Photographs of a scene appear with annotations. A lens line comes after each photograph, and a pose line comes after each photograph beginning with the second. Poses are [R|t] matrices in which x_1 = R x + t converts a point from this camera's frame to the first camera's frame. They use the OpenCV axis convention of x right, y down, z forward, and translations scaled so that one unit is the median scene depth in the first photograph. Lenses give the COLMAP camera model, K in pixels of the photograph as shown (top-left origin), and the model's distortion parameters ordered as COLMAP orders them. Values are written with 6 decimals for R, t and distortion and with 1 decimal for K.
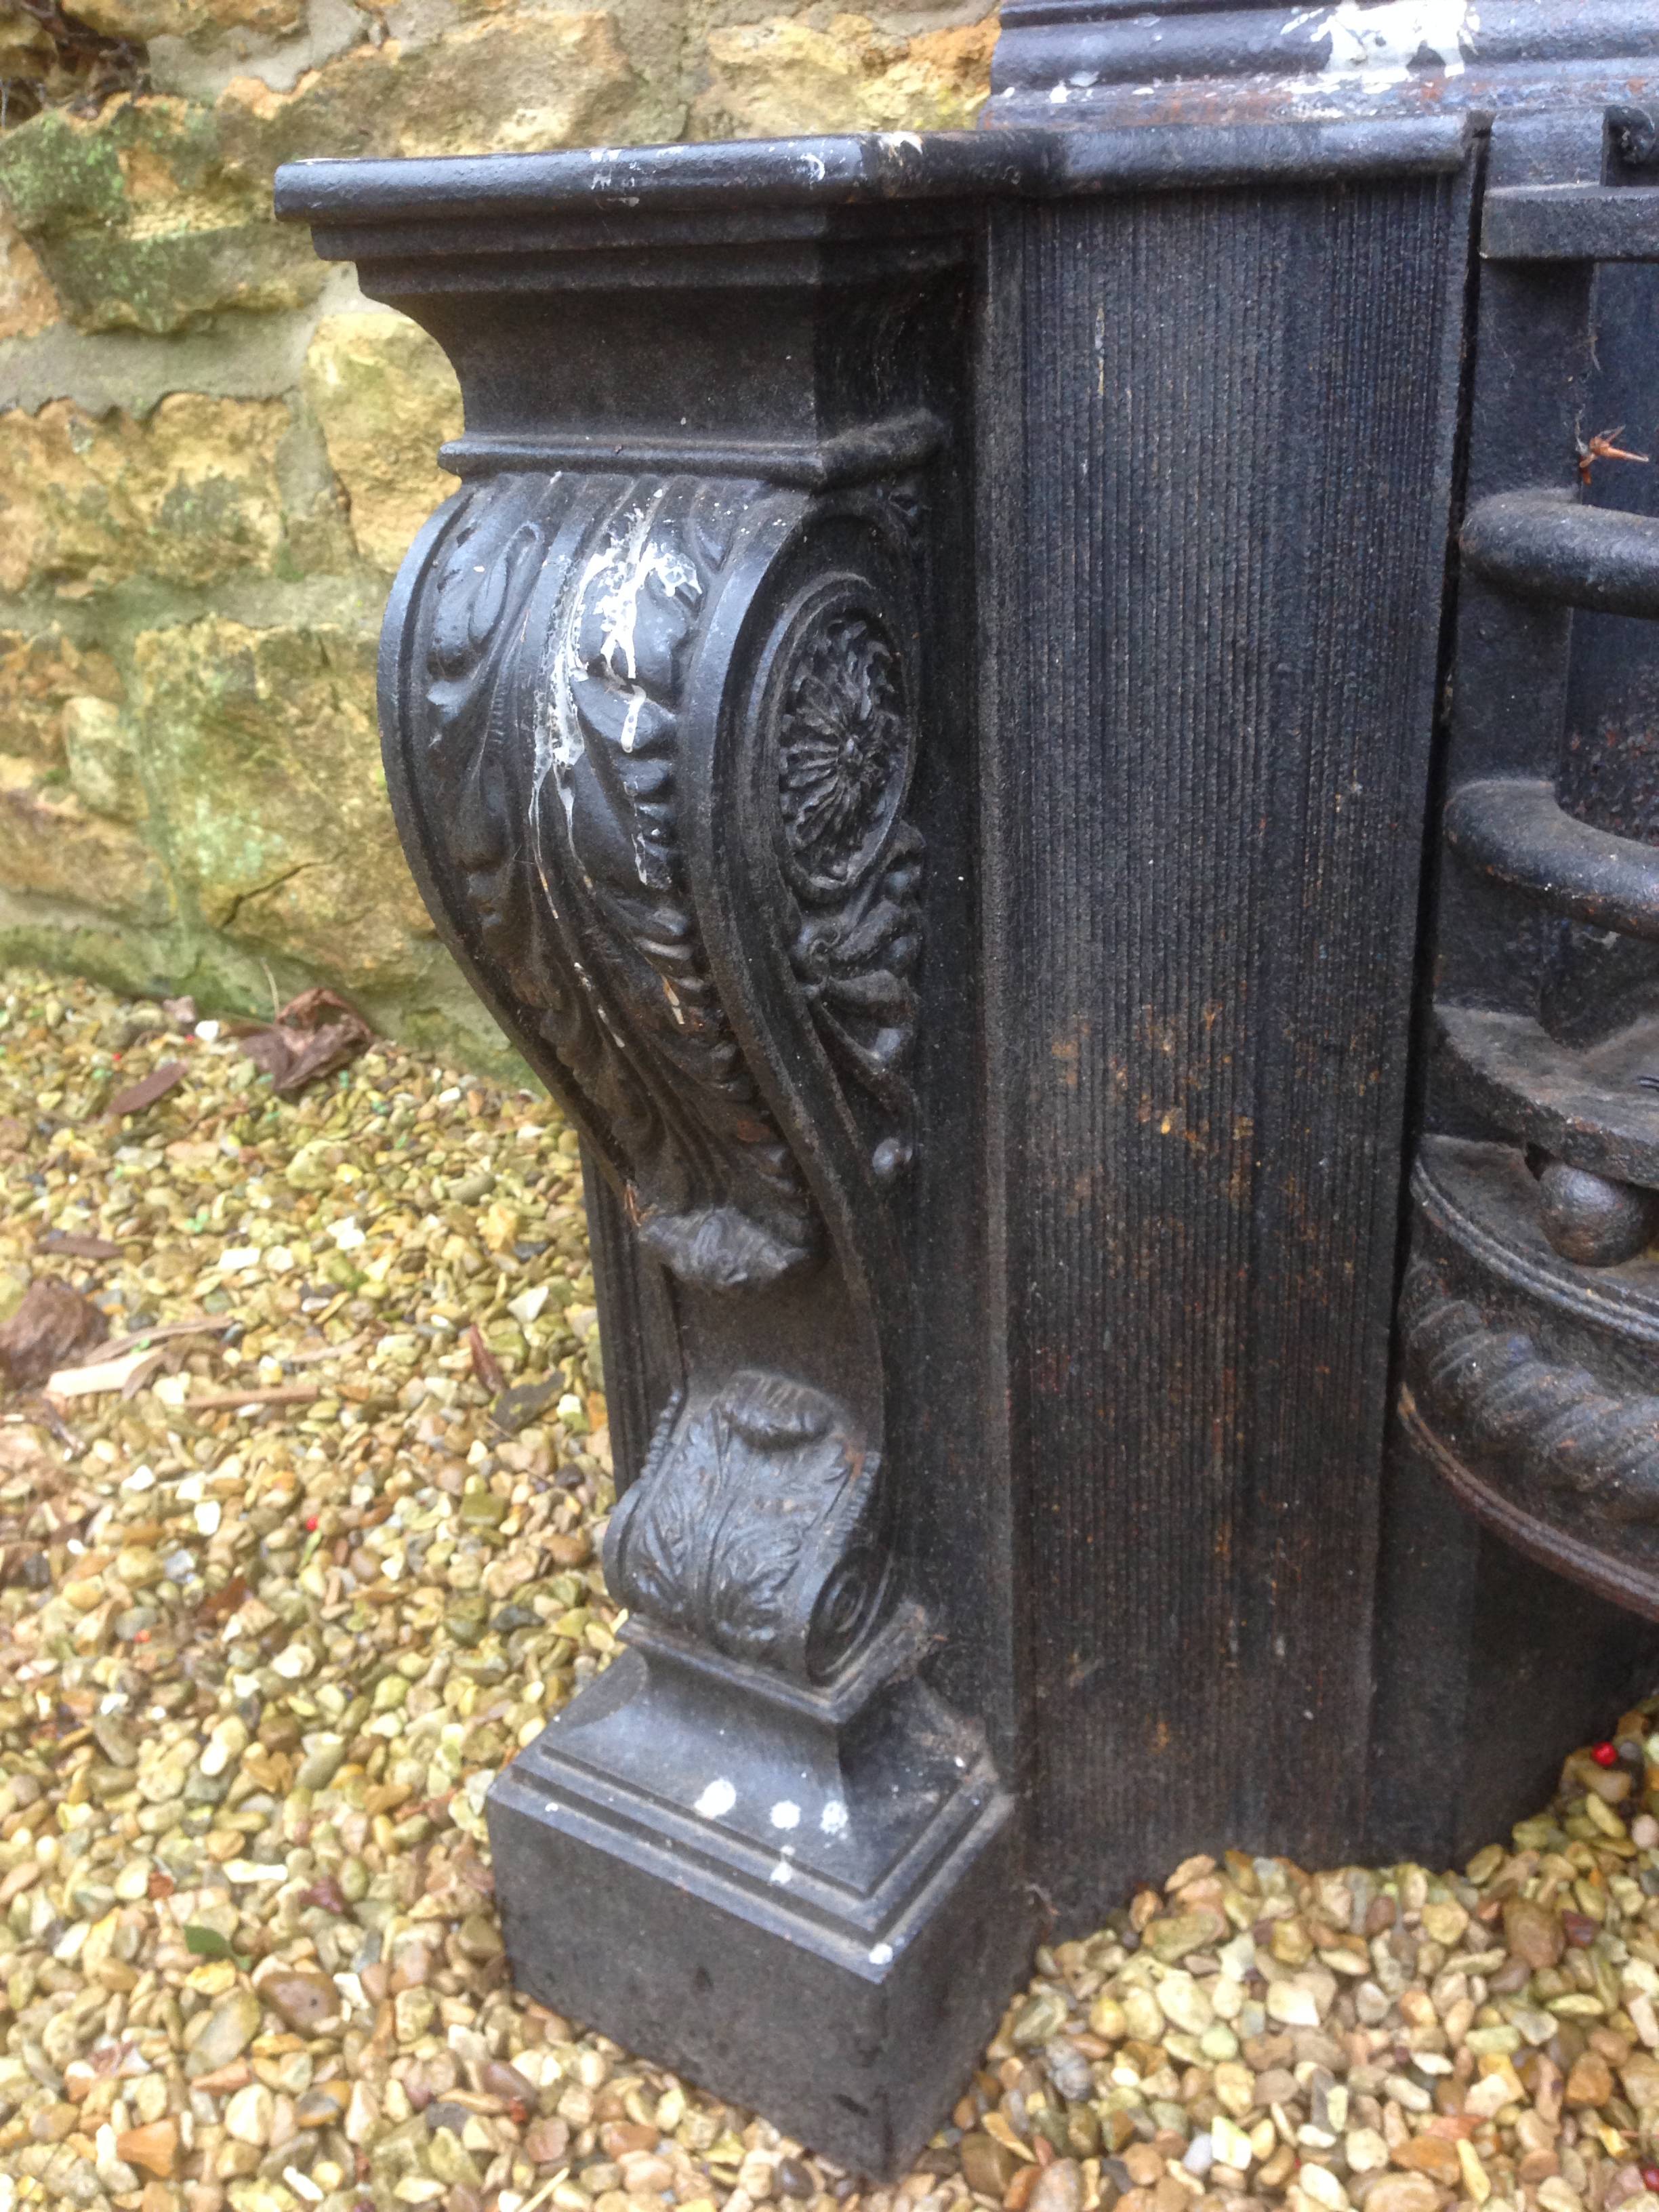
lens RADIAL K [[2008.1, 0, 844.7], [0, 2008.1, 1107.5], [0, 0, 1]] dist [0.053075, 0.000000]
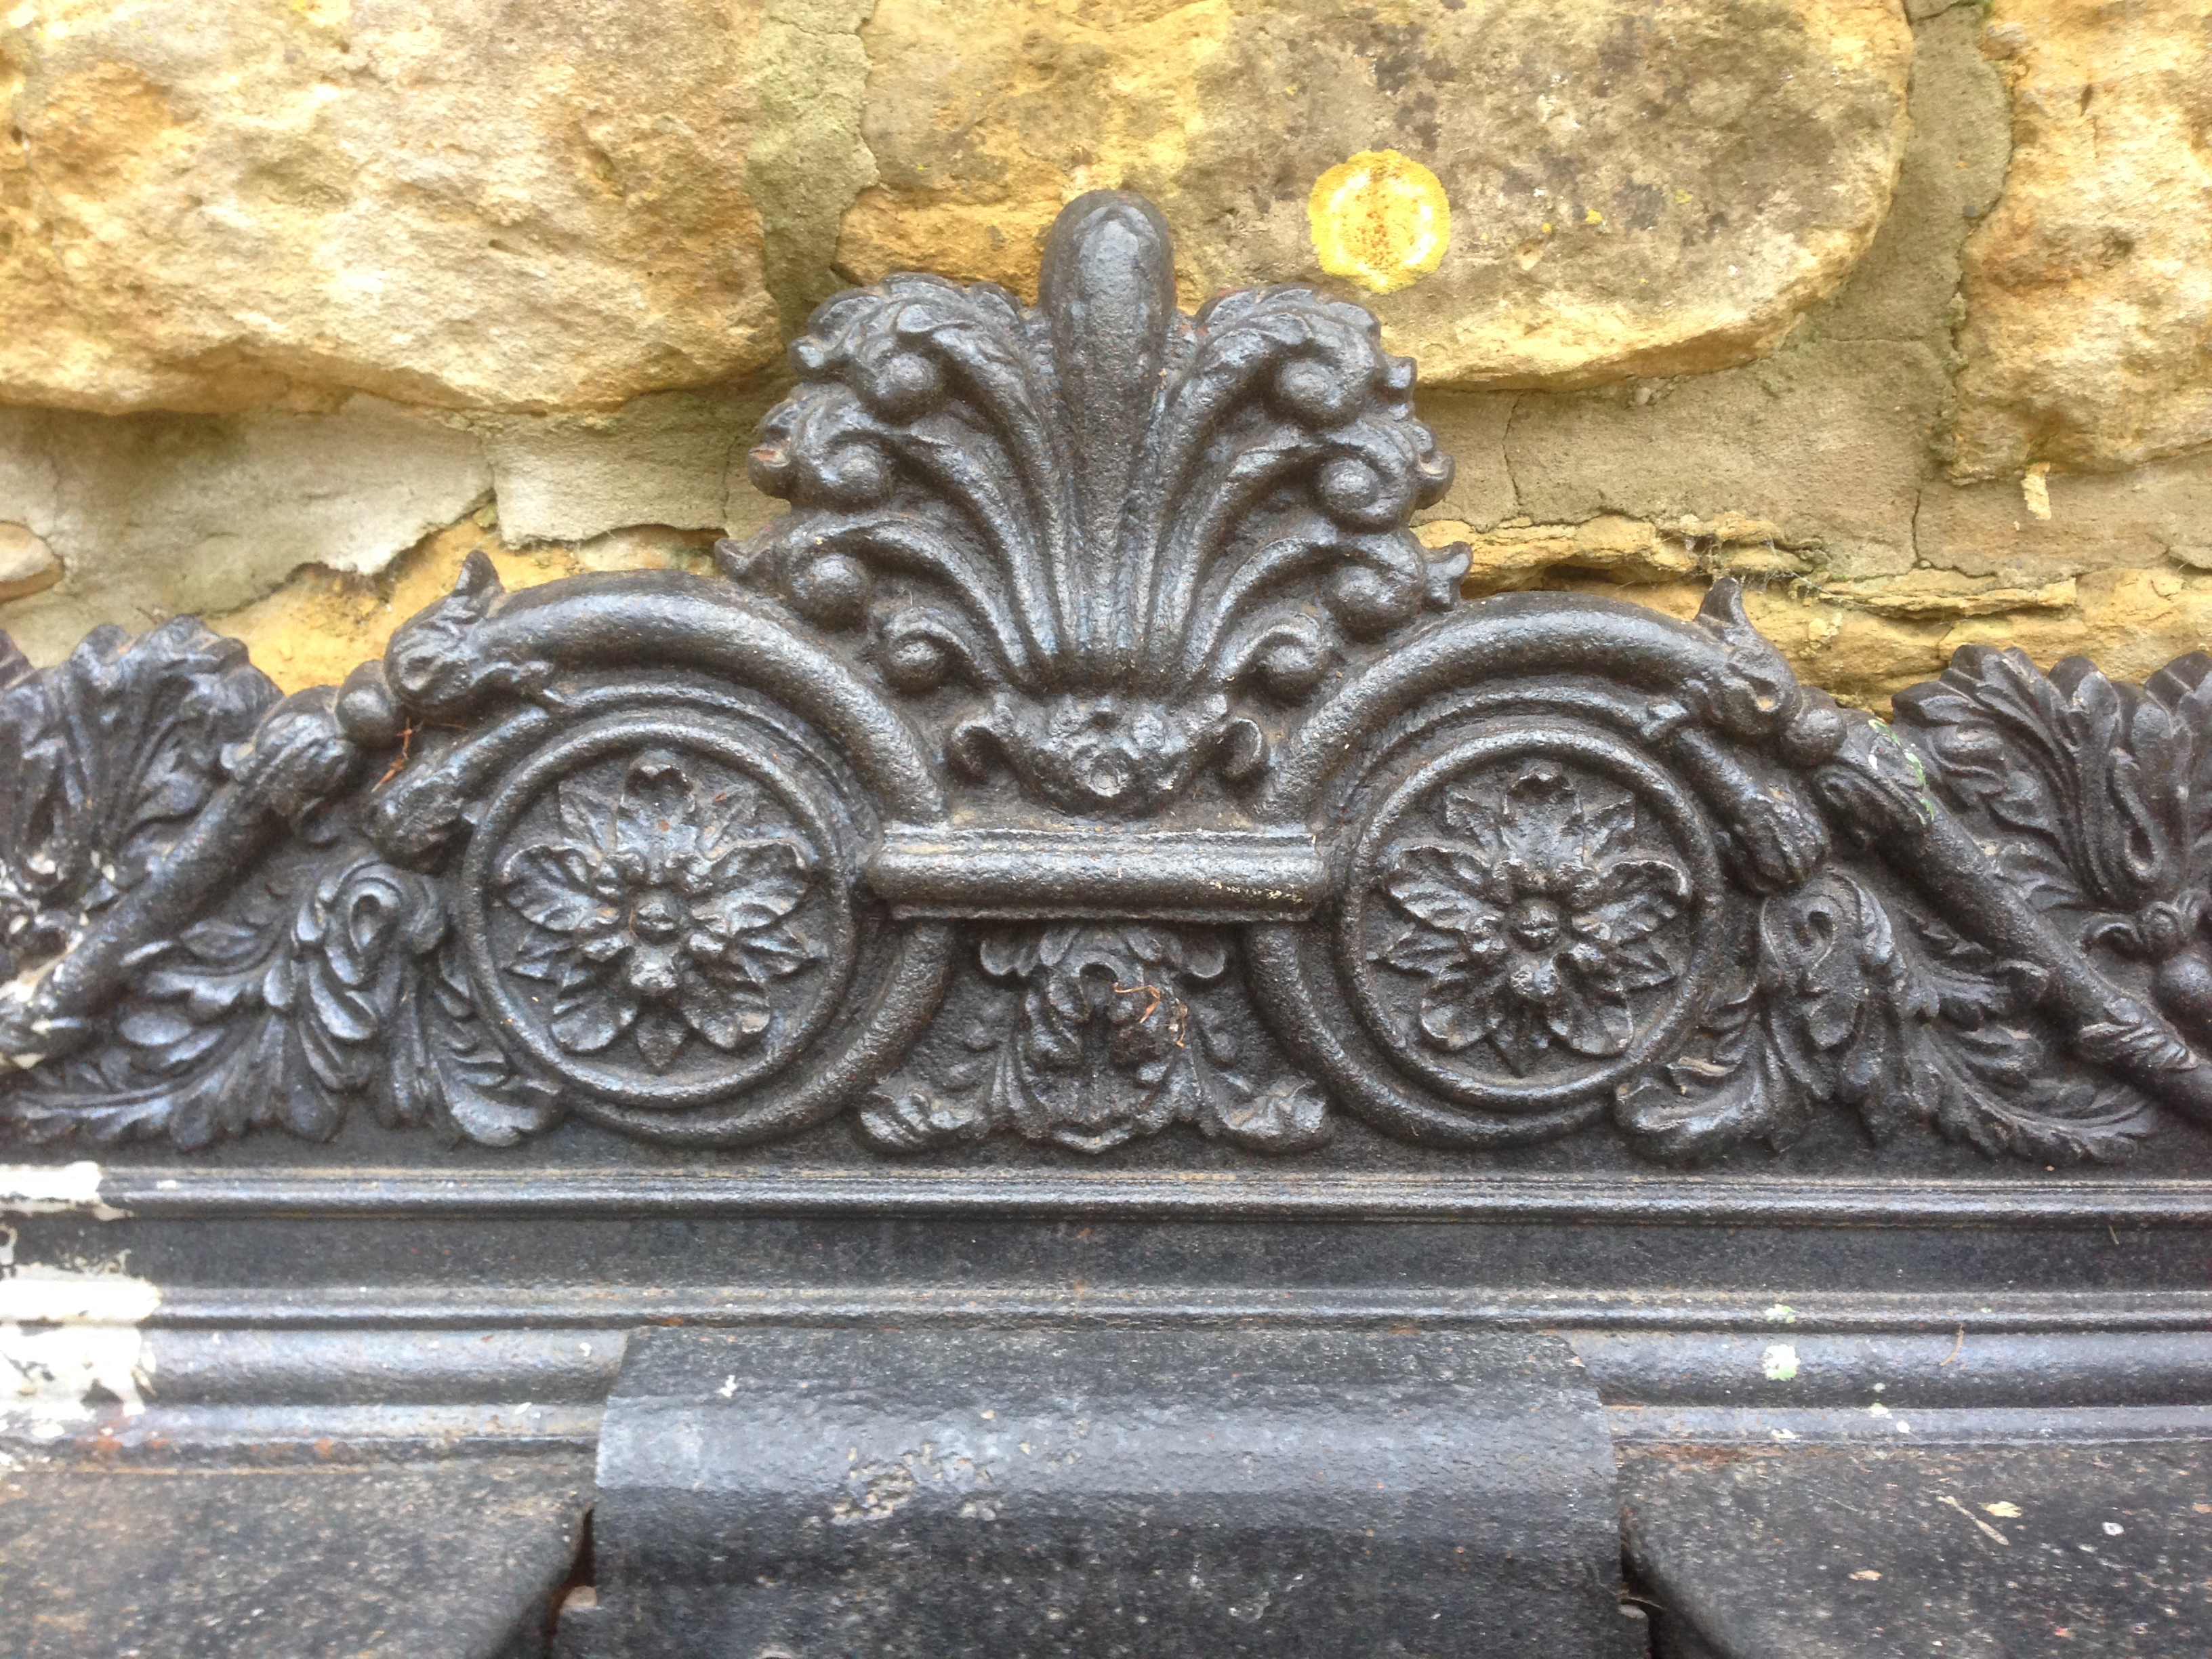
lens RADIAL K [[2008.1, 0, 1101.7], [0, 2008.1, 830.1], [0, 0, 1]] dist [0.053075, 0.000000]
pose [[0.830936, -0.049323, 0.554177, 0.155089], [0.177158, 0.967674, -0.179506, -0.503202], [-0.527409, 0.247334, 0.812813, -0.072219]]
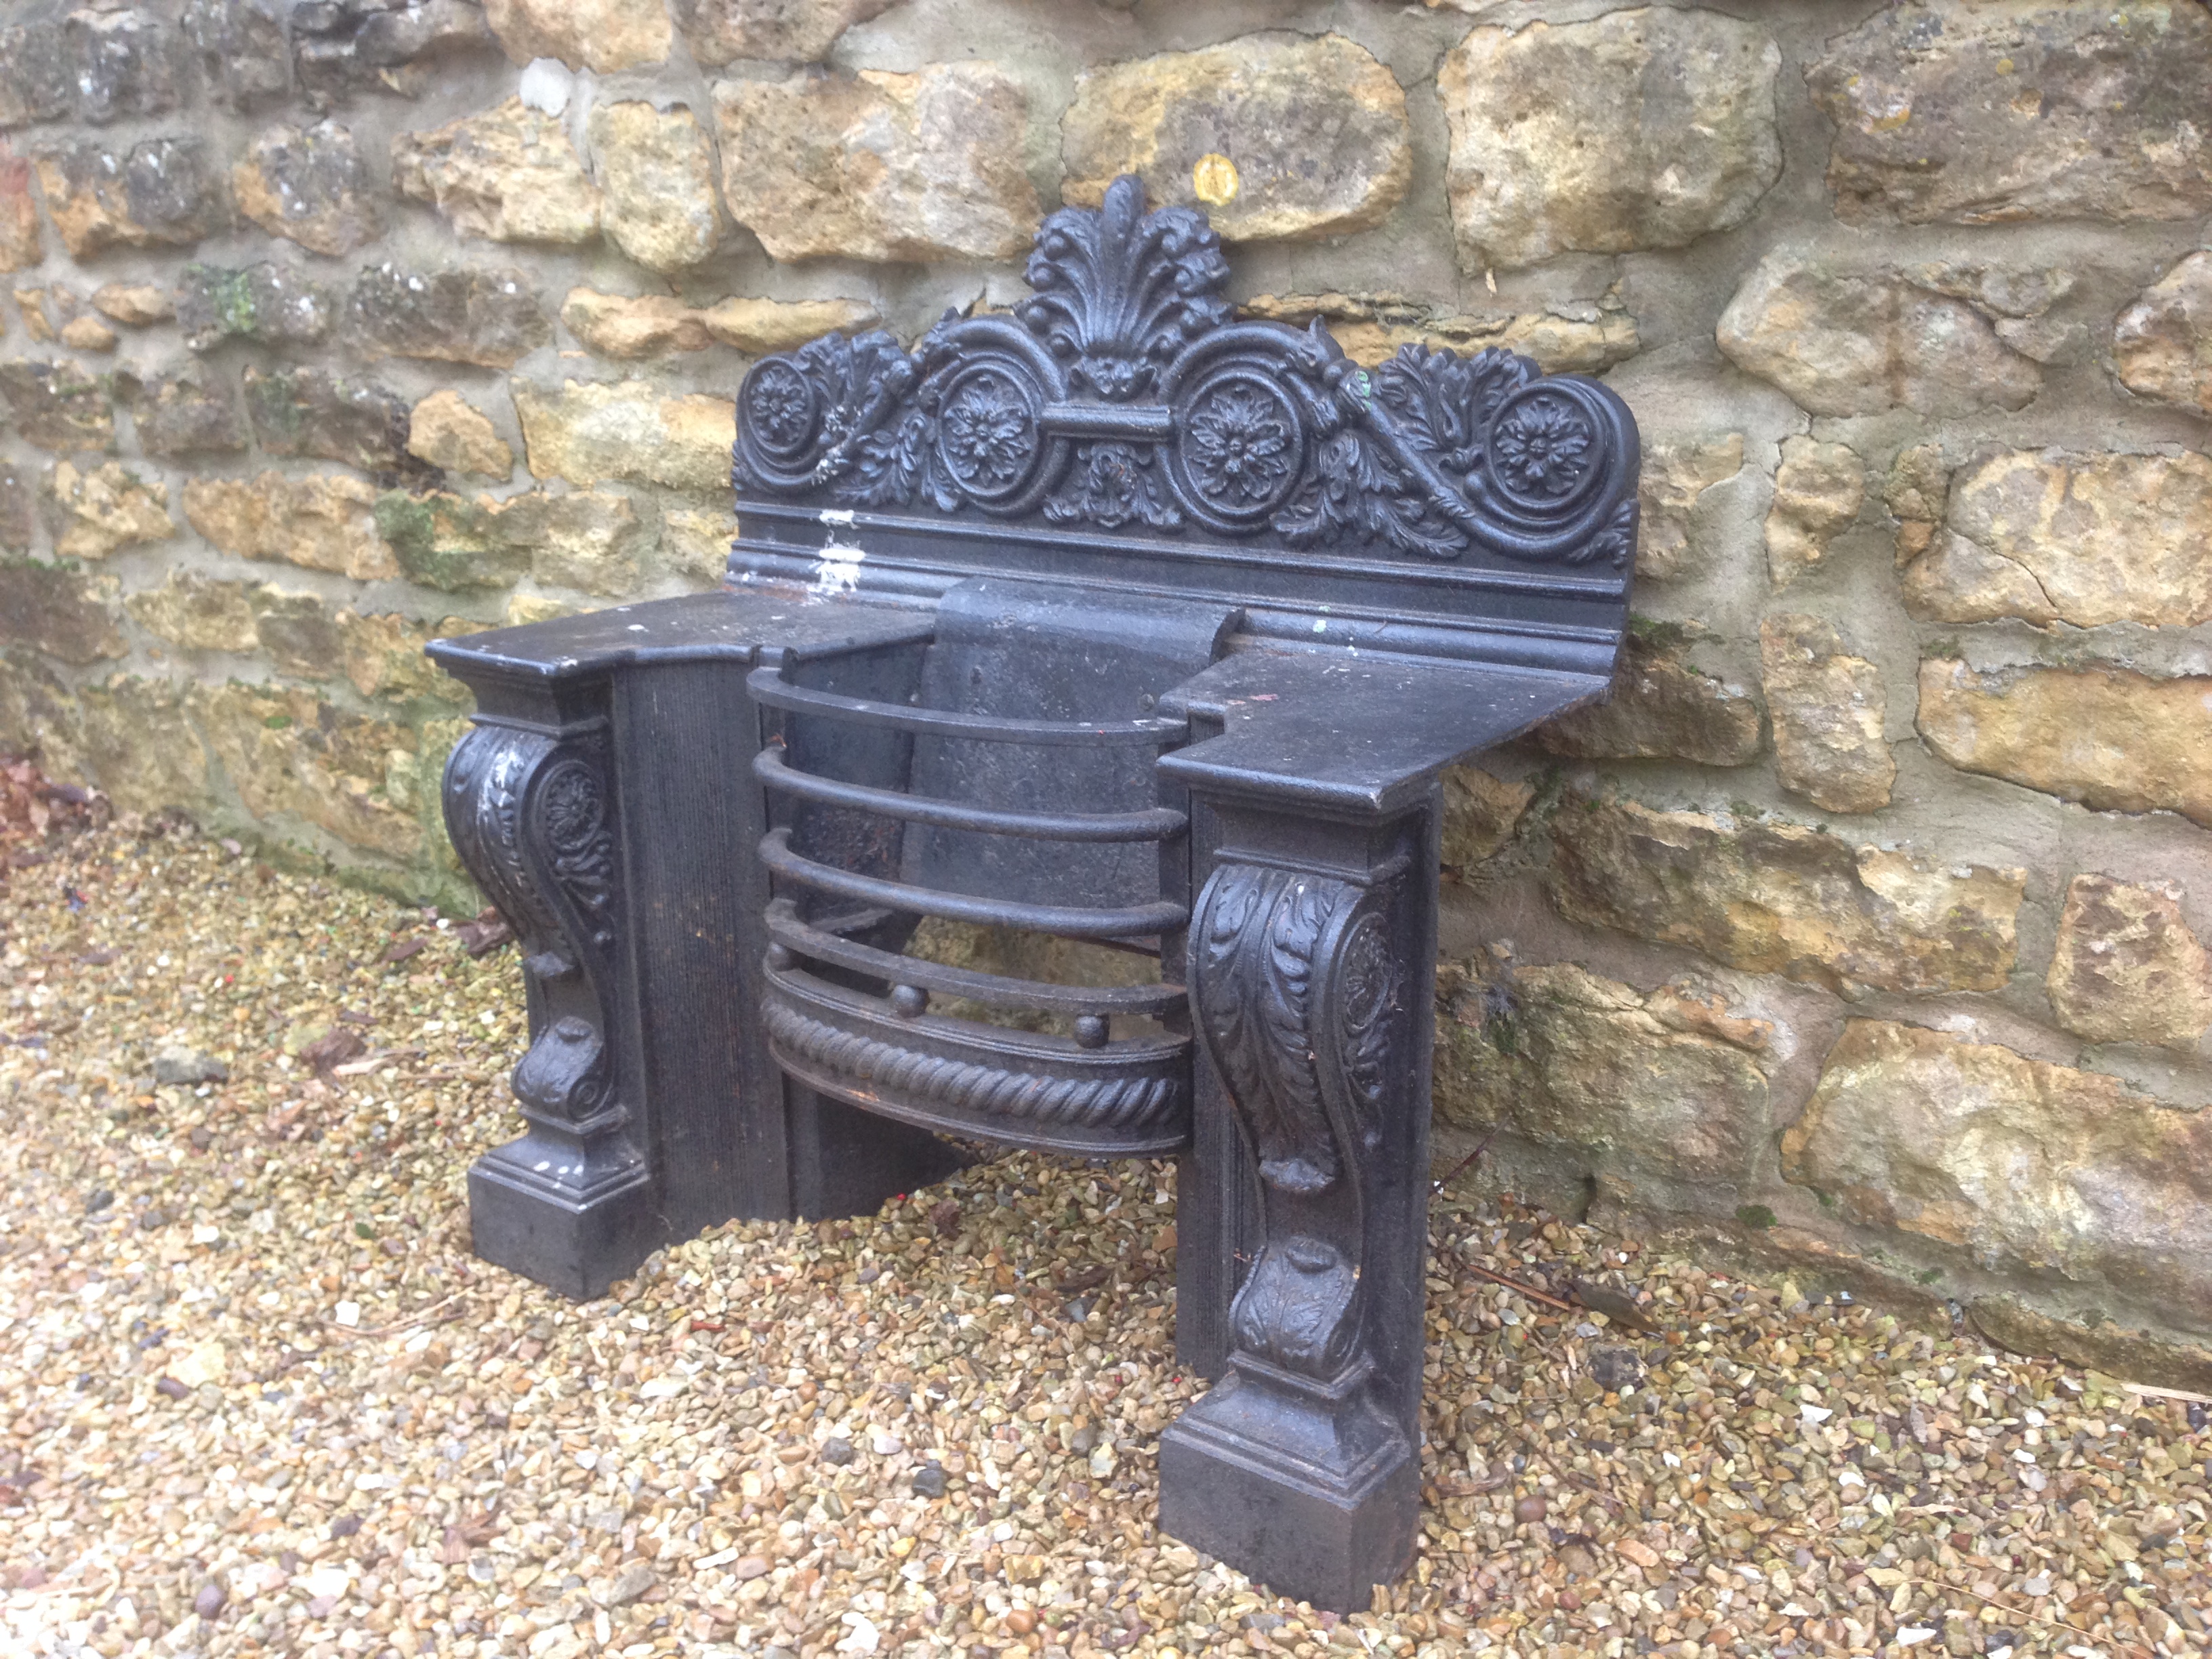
lens RADIAL K [[2008.1, 0, 1117.2], [0, 2008.1, 837.4], [0, 0, 1]] dist [0.053075, 0.000000]
pose [[0.997488, 0.057066, -0.041973, 0.793451], [-0.062426, 0.988176, -0.140041, 0.218828], [0.033485, 0.142310, 0.989256, -1.756476]]
